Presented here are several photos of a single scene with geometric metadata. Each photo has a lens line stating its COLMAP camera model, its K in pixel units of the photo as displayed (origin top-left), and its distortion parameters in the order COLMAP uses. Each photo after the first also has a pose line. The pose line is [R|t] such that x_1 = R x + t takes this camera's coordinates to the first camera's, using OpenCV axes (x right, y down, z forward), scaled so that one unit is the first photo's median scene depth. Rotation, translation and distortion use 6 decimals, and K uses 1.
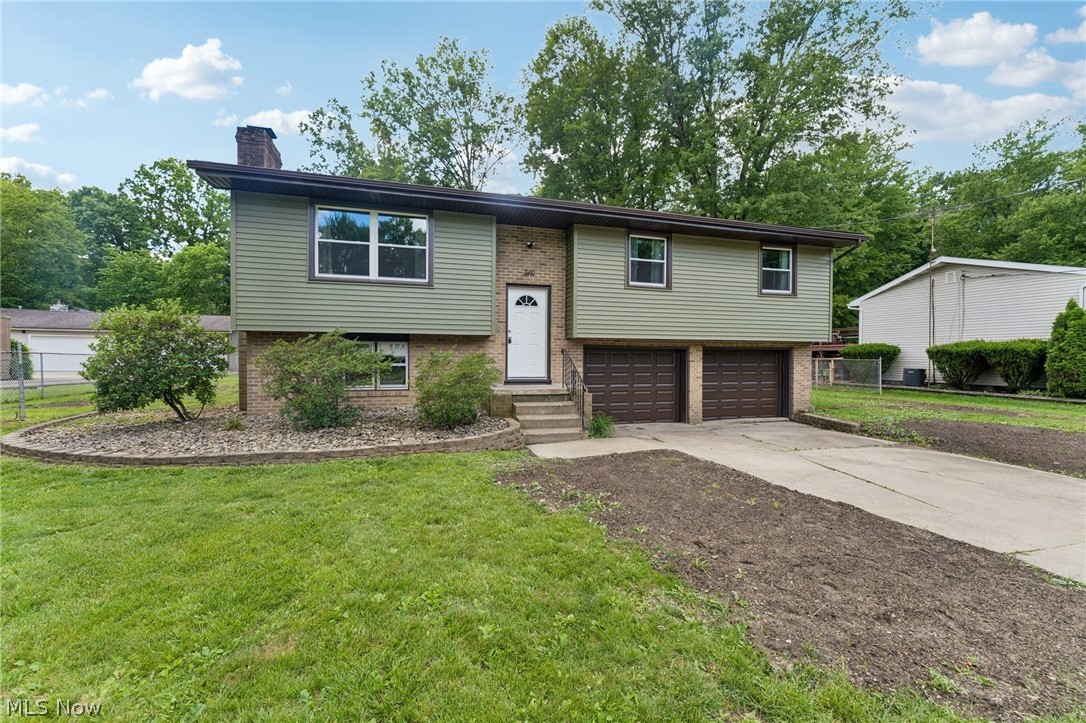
lens RADIAL K [[439.0, 0, 536.7], [0, 439.0, 364.4], [0, 0, 1]] dist [-0.004236, 0.000397]
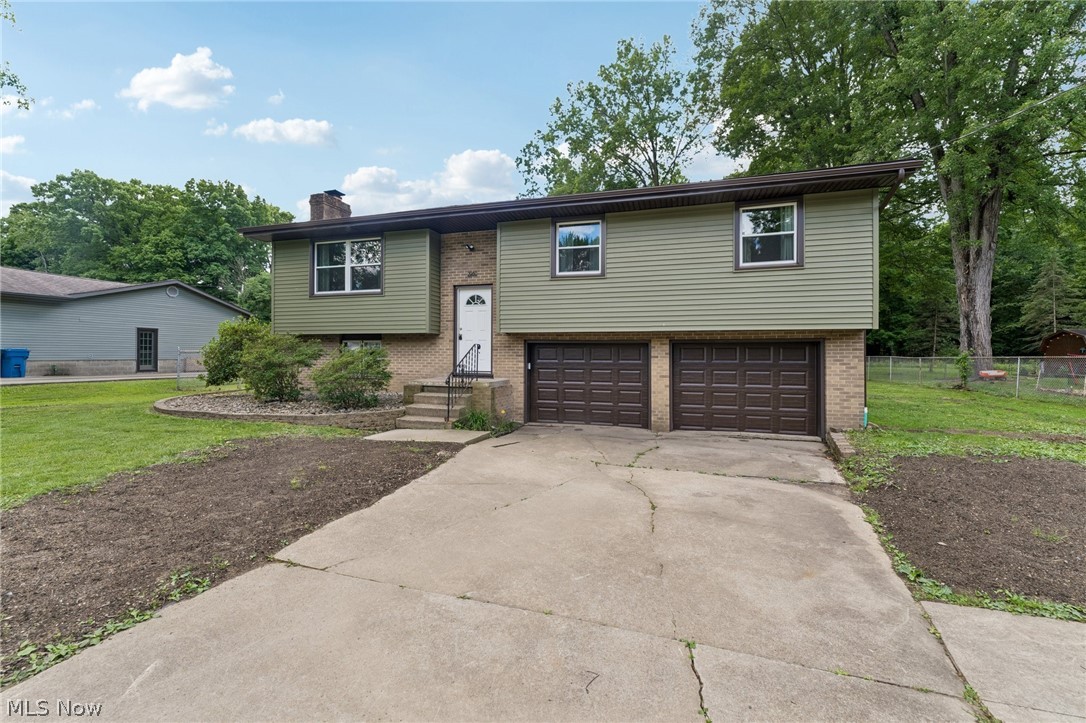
lens RADIAL K [[439.0, 0, 525.5], [0, 439.0, 354.8], [0, 0, 1]] dist [-0.004236, 0.000397]
pose [[0.836536, -0.001102, -0.547911, 0.607200], [-0.010530, 0.999781, -0.018088, 0.006519], [0.547811, 0.020901, 0.836341, 0.156353]]
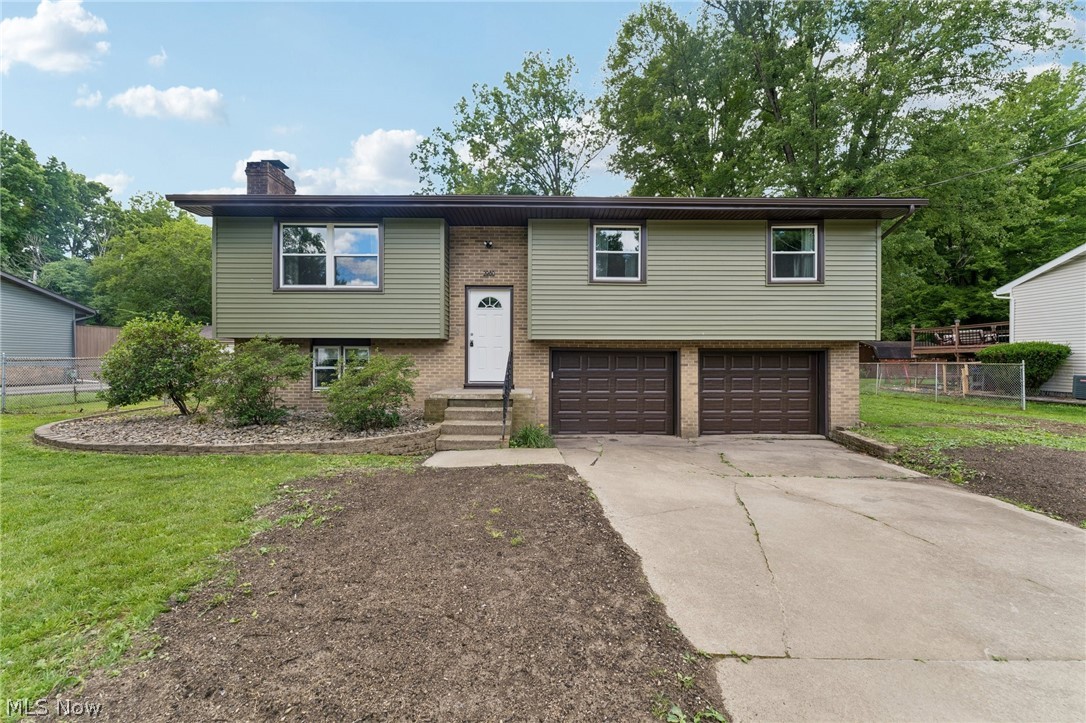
lens RADIAL K [[439.0, 0, 531.6], [0, 439.0, 362.6], [0, 0, 1]] dist [-0.004236, 0.000397]
pose [[0.961288, -0.002417, -0.275535, 0.302166], [-0.002475, 0.999845, -0.017405, 0.003723], [0.275534, 0.017413, 0.961134, 0.088957]]
